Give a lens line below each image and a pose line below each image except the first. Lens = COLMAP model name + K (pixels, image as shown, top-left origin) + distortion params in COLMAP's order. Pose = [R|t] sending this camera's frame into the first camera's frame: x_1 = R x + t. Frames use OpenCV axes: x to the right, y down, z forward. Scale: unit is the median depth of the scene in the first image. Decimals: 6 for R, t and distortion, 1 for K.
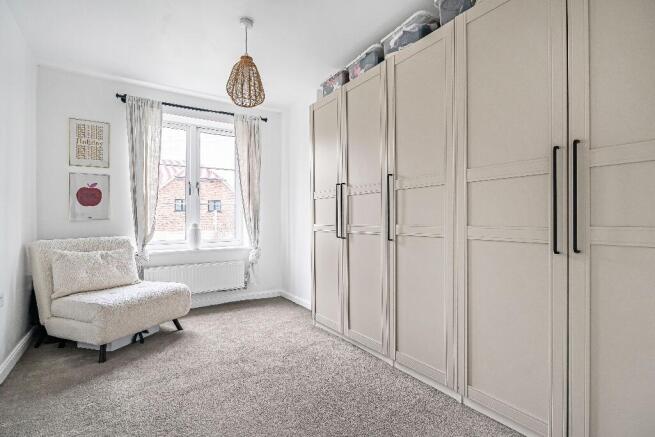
lens RADIAL K [[318.6, 0, 327.5], [0, 318.6, 218.5], [0, 0, 1]] dist [-0.000339, -0.000251]
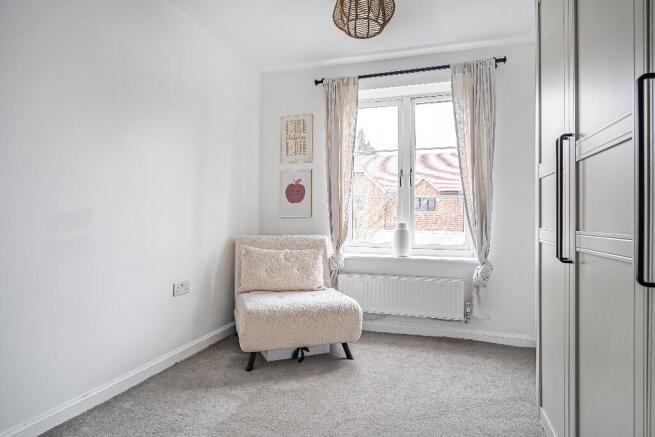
lens RADIAL K [[367.2, 0, 327.7], [0, 367.2, 214.3], [0, 0, 1]] dist [0.000187, 0.000006]
pose [[0.635504, -0.000784, -0.772097, 0.185146], [-0.009098, 0.999922, -0.008504, 0.004371], [0.772044, 0.012429, 0.635447, 0.357181]]
